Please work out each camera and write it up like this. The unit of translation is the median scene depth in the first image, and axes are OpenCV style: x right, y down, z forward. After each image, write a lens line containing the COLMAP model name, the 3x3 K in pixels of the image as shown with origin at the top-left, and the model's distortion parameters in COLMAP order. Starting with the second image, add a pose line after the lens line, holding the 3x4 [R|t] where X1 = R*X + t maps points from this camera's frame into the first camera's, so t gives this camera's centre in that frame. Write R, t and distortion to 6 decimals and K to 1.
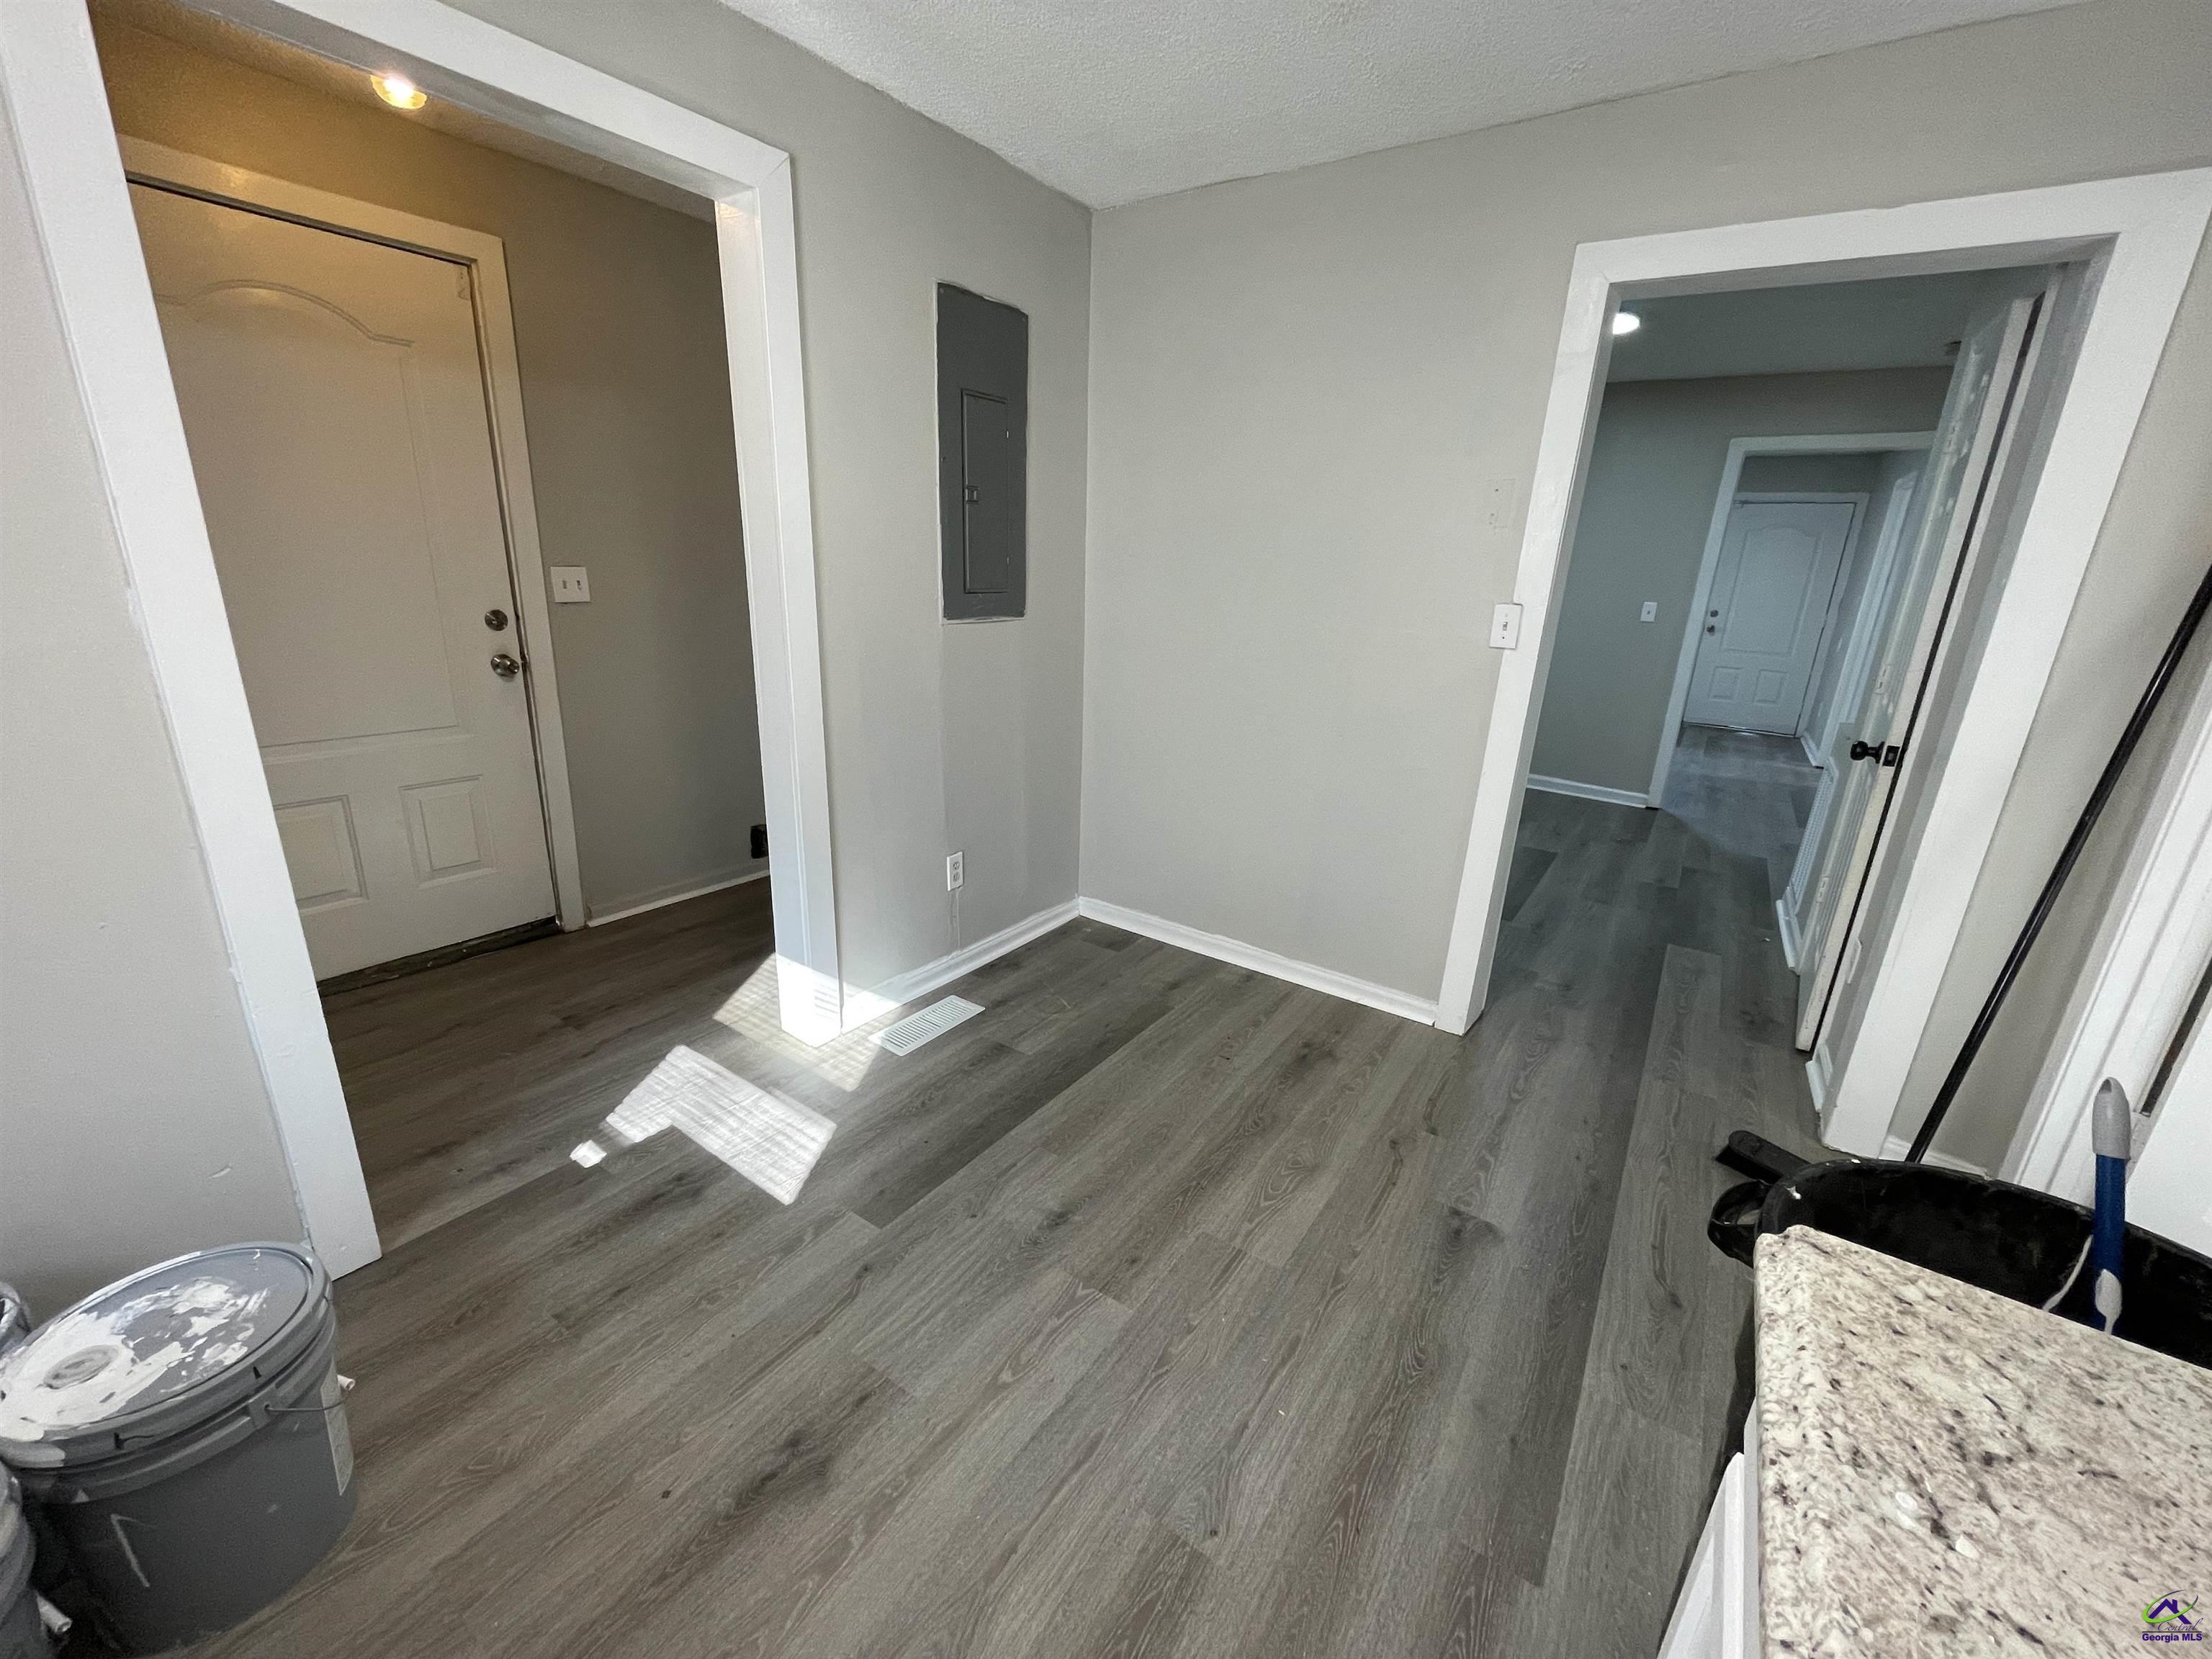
lens RADIAL K [[900.1, 0, 1106.0], [0, 900.1, 829.5], [0, 0, 1]] dist [-0.000339, -0.000461]
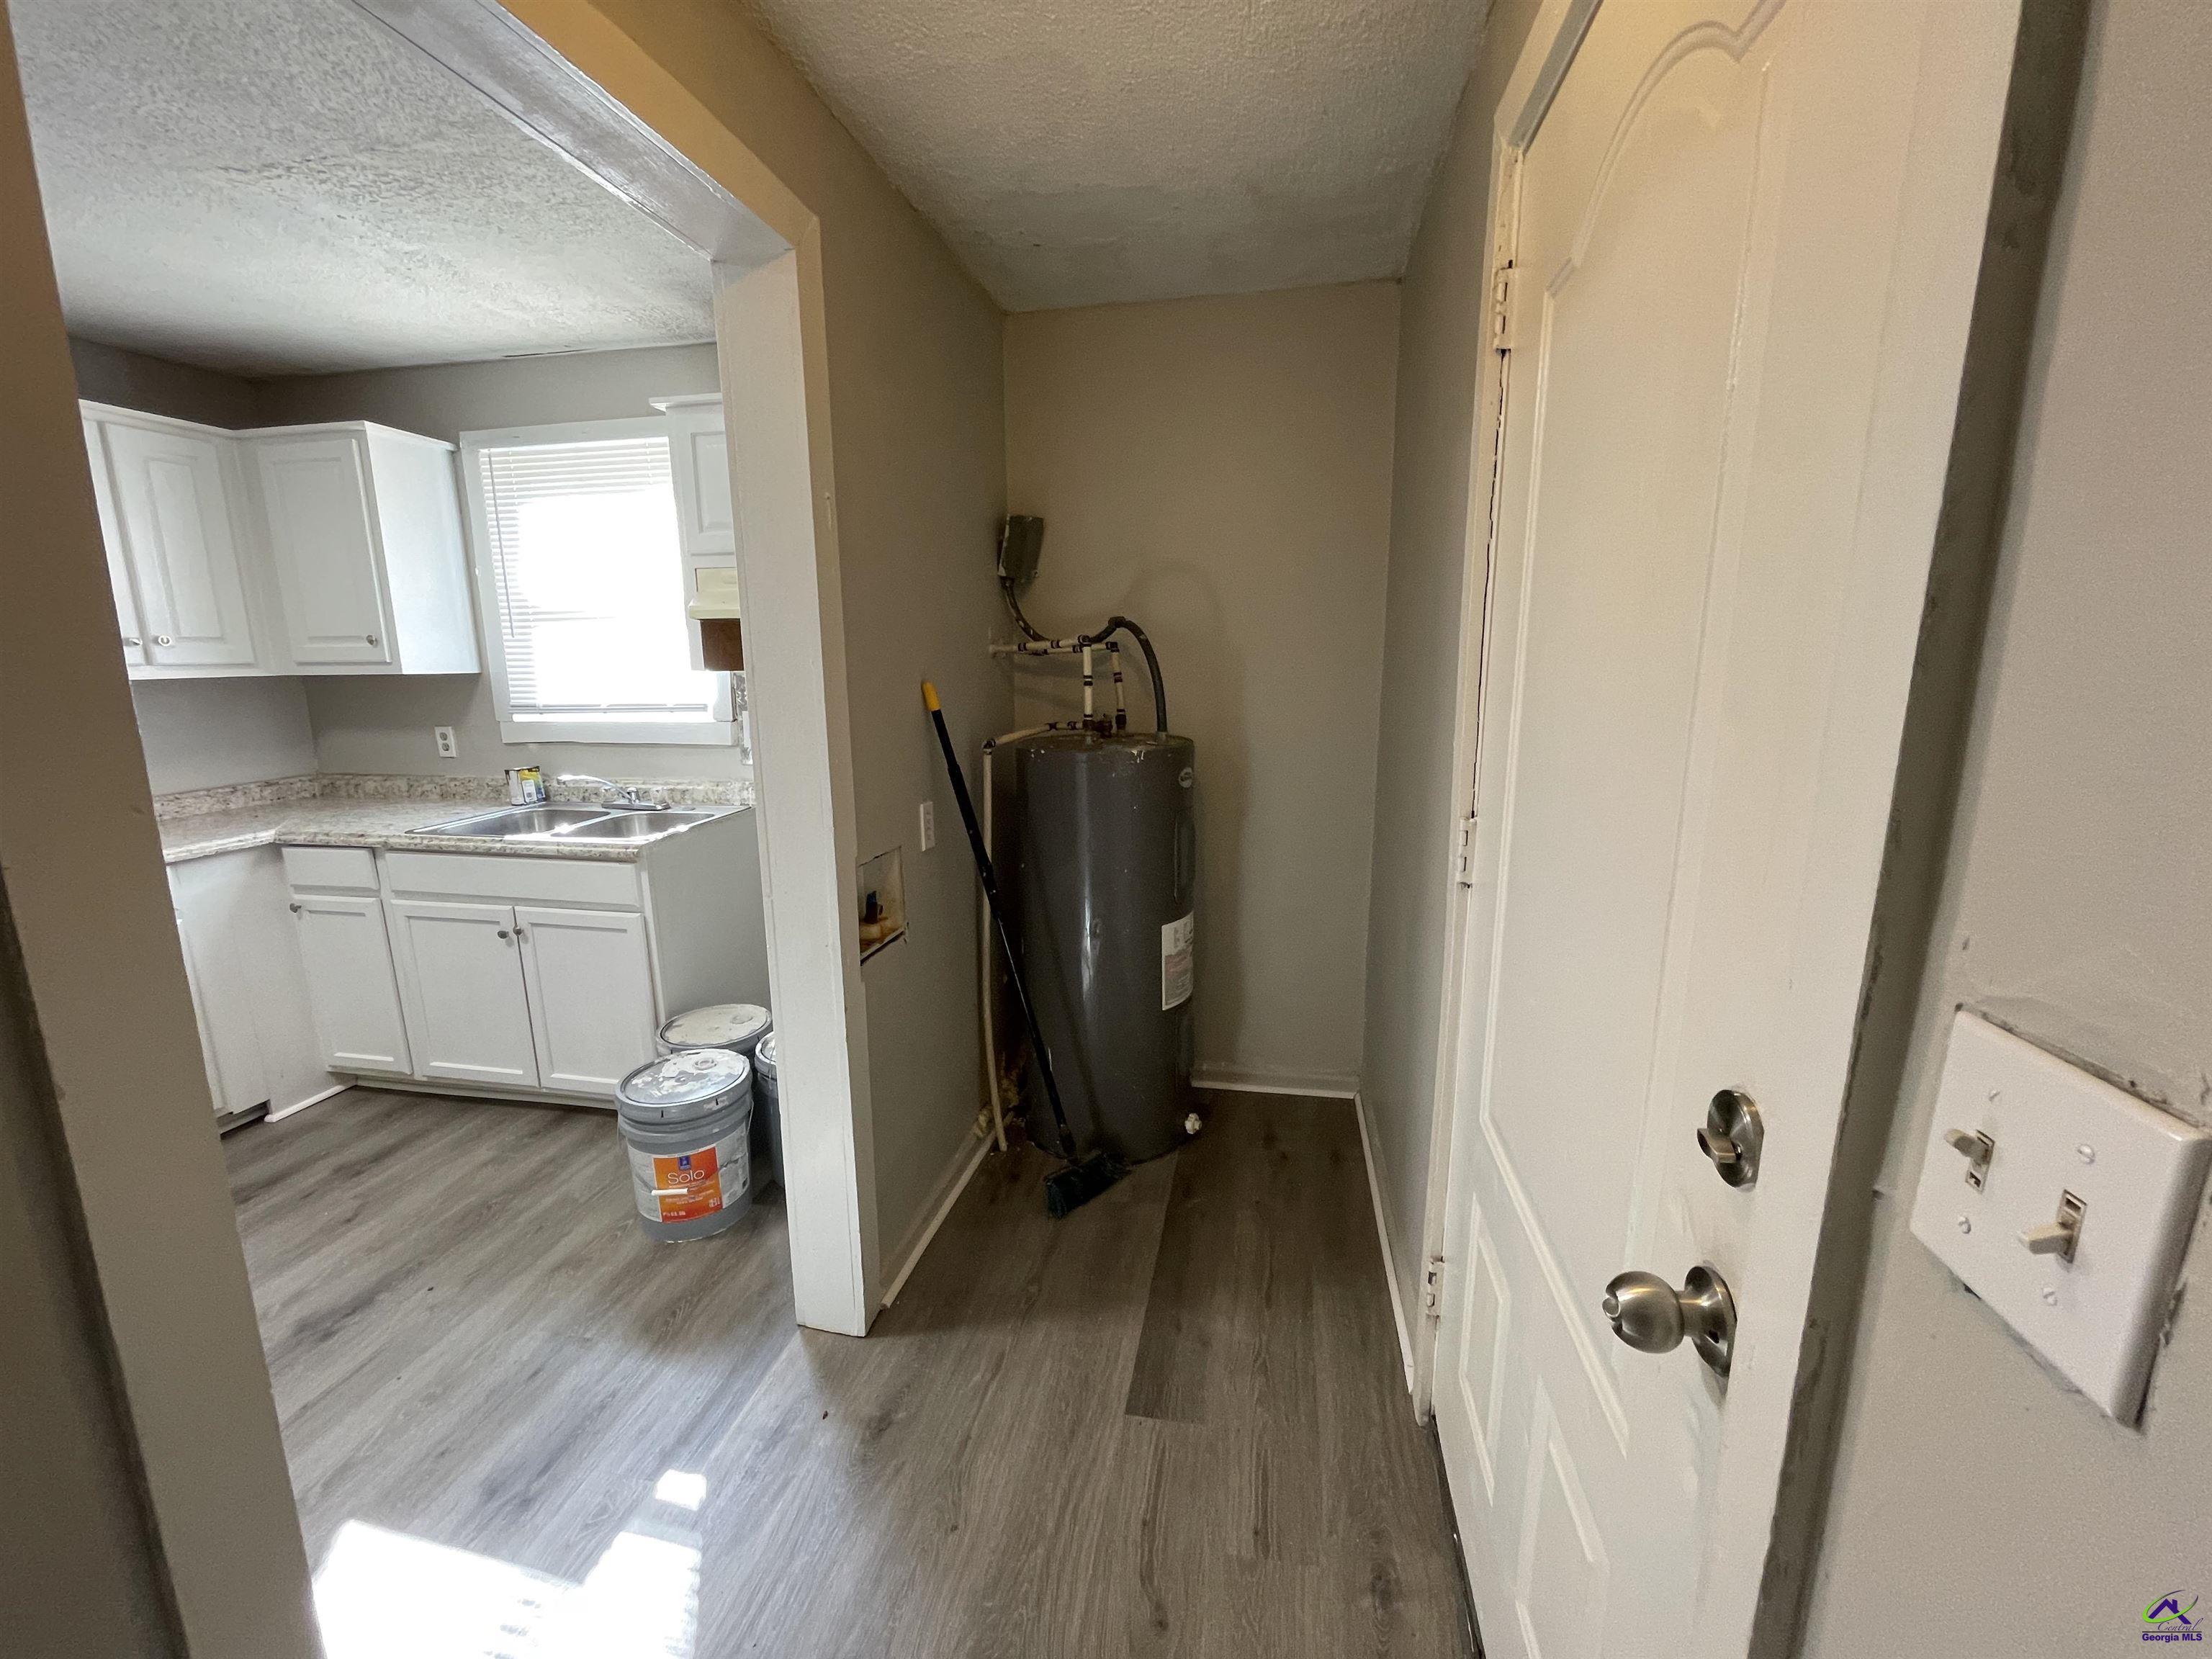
lens RADIAL K [[900.2, 0, 1102.9], [0, 900.2, 827.8], [0, 0, 1]] dist [-0.002070, -0.000273]
pose [[-0.917002, 0.035418, -0.397306, -0.739122], [-0.150166, 0.892117, 0.426119, -0.604472], [0.369536, 0.450414, -0.812755, 1.780149]]
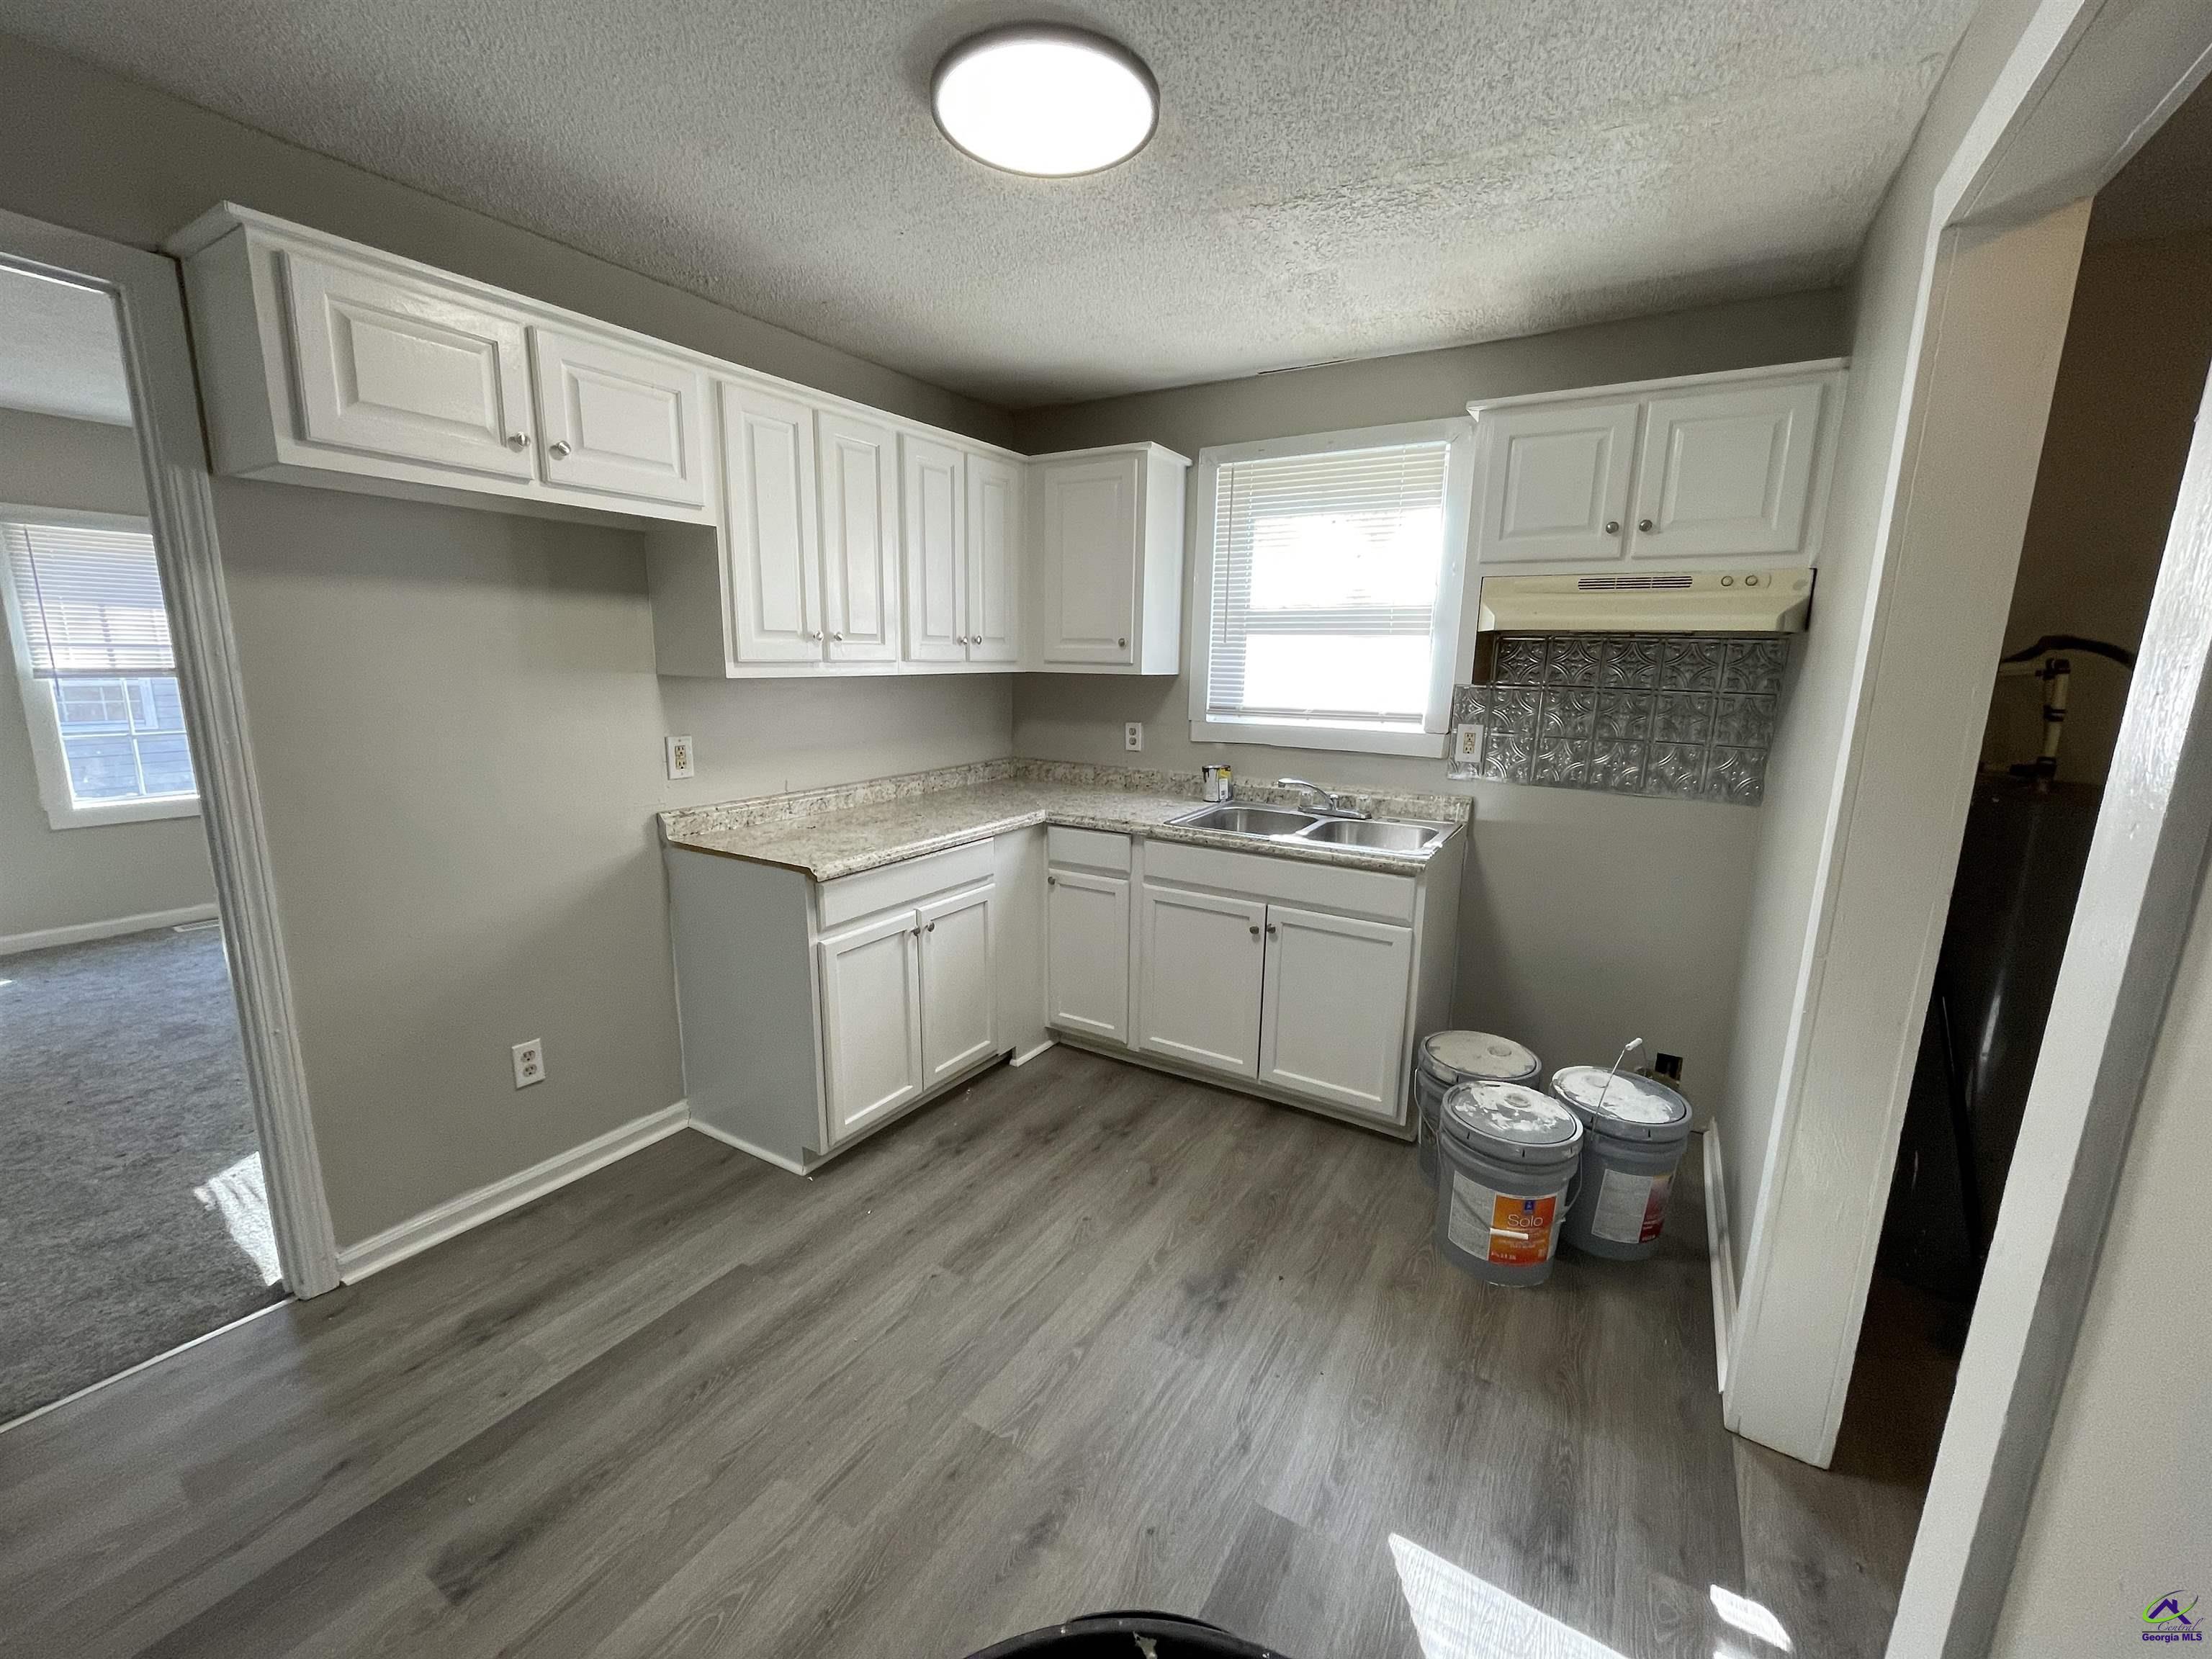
lens RADIAL K [[900.1, 0, 1106.0], [0, 900.1, 829.5], [0, 0, 1]] dist [-0.000339, -0.000461]
pose [[-0.996415, -0.053243, -0.065743, -0.028212], [-0.077856, 0.881144, 0.466394, -0.515244], [0.033097, 0.469841, -0.882131, 1.551382]]
